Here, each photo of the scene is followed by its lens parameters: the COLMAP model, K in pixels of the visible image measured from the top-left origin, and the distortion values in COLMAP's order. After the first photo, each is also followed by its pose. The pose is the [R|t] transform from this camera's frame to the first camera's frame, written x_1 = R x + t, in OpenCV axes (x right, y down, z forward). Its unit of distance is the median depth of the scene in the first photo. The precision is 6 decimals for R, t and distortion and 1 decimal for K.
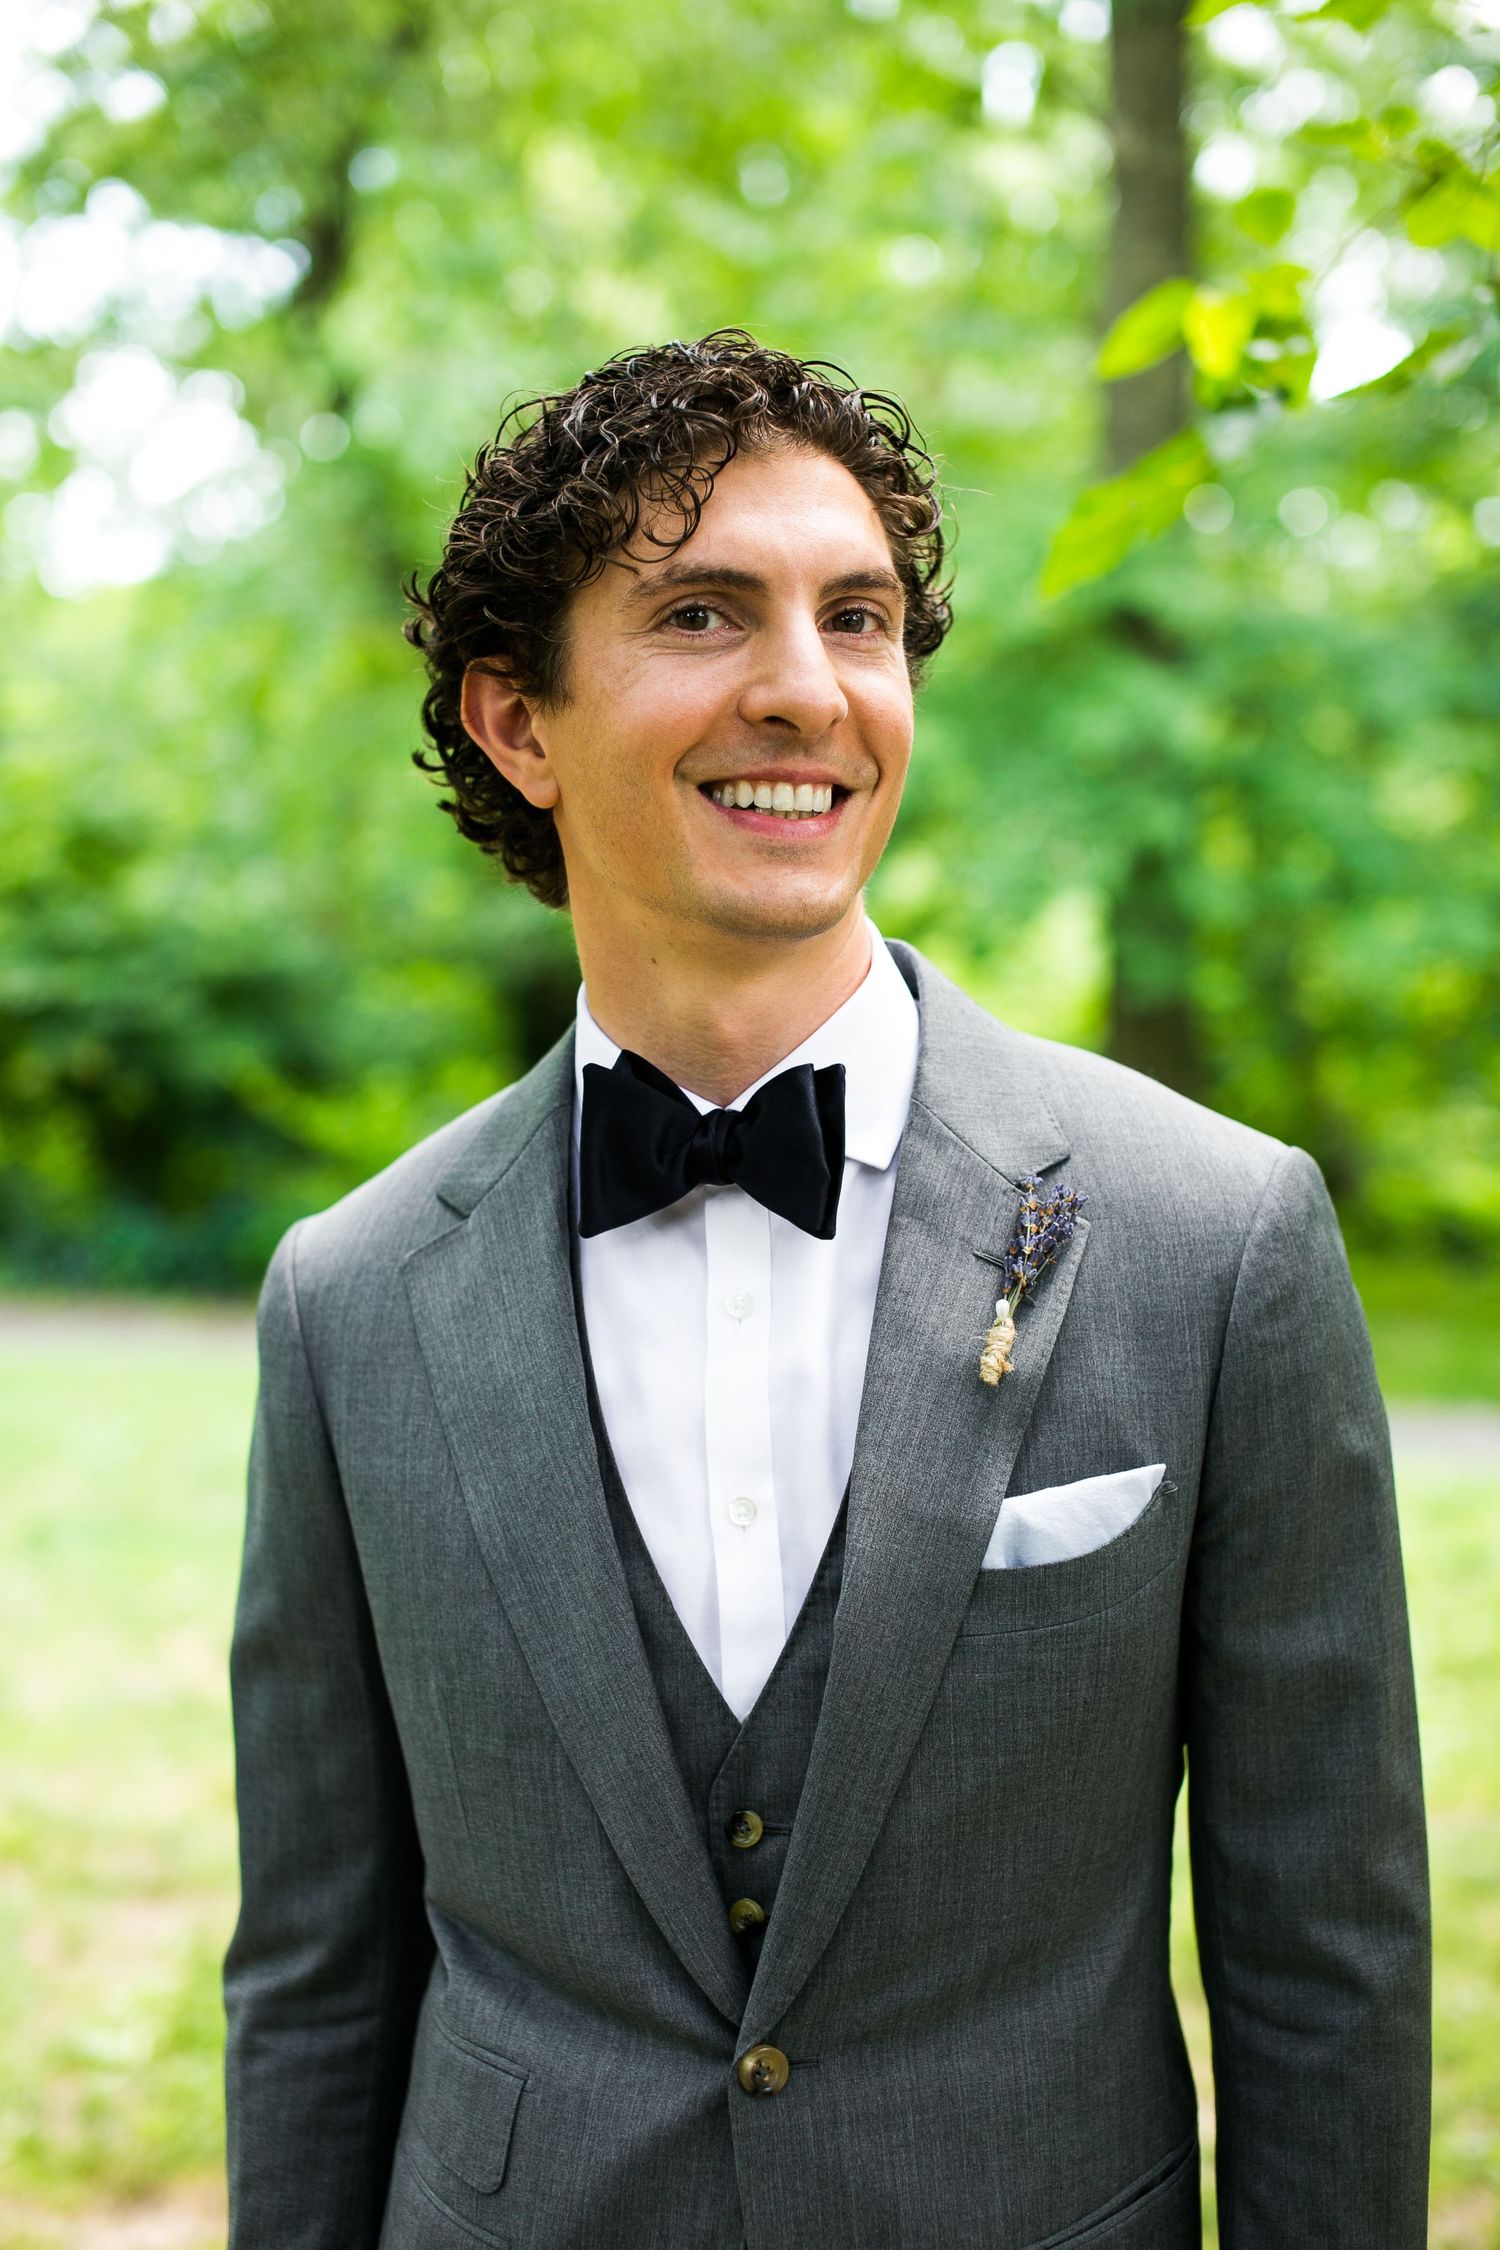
lens RADIAL K [[3087.4, 0, 750.0], [0, 3087.4, 1125.0], [0, 0, 1]] dist [-0.198380, 0.550938]
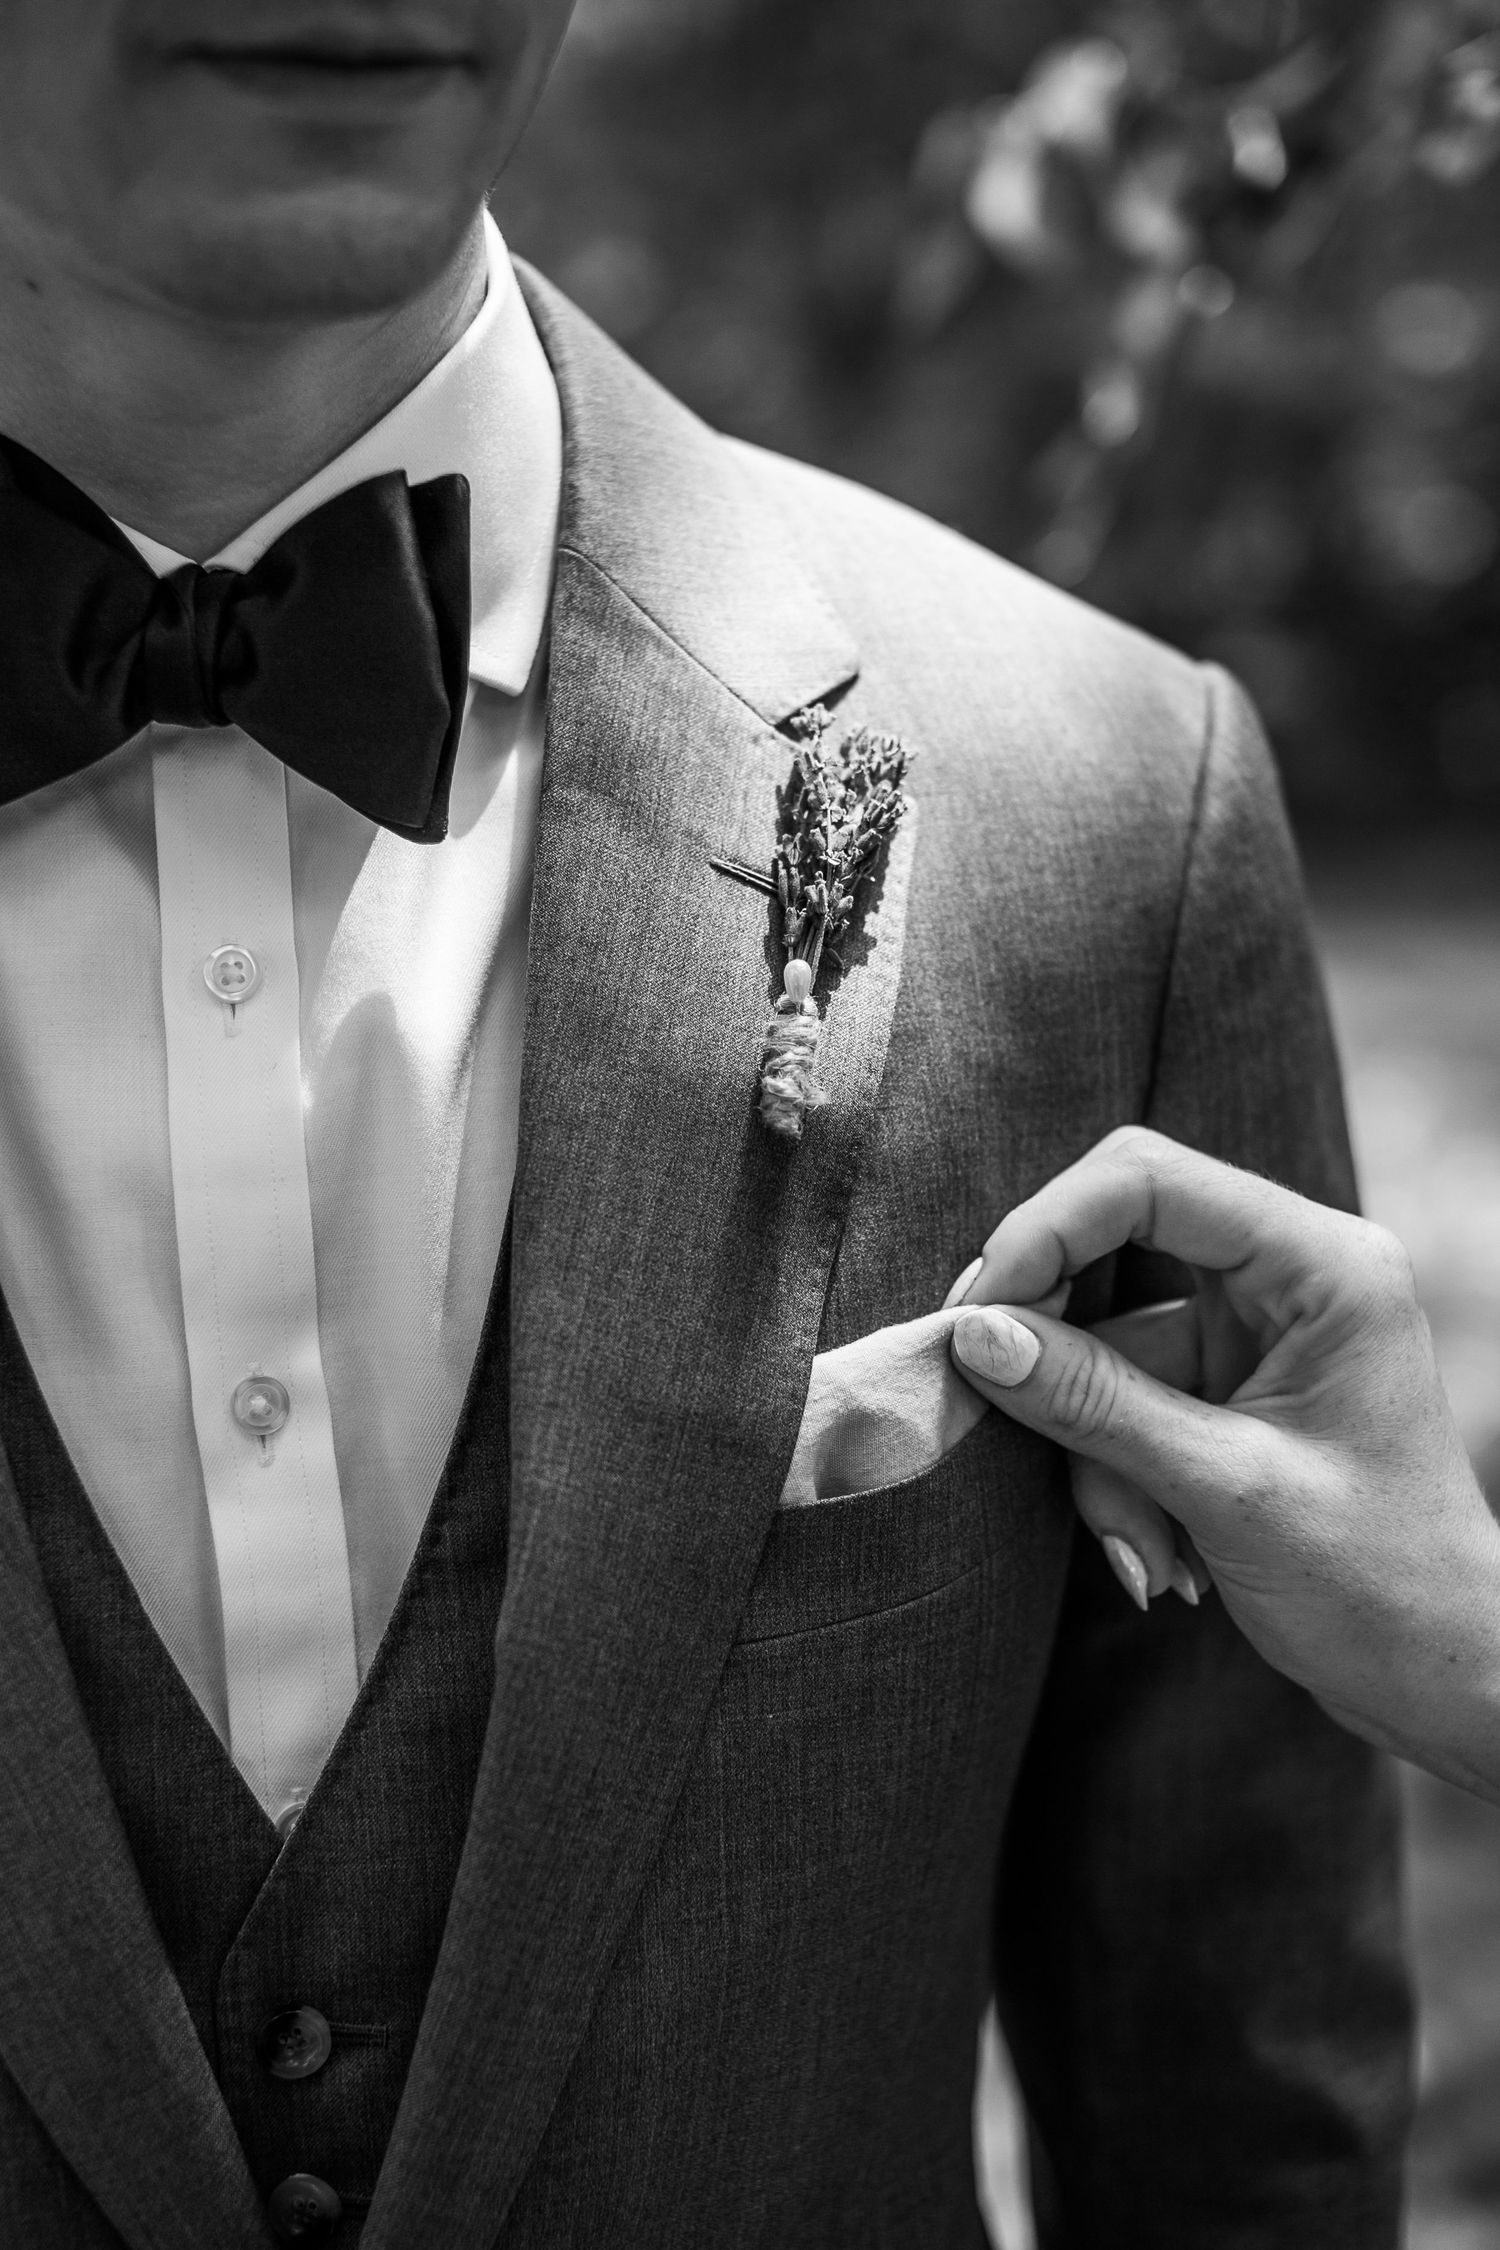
lens RADIAL K [[3087.4, 0, 750.0], [0, 3087.4, 1125.0], [0, 0, 1]] dist [-0.198380, 0.550938]
pose [[0.957866, -0.023199, 0.286278, -0.068514], [-0.022699, 0.987501, 0.155972, 0.005243], [-0.286318, -0.155898, 0.945366, 0.530100]]
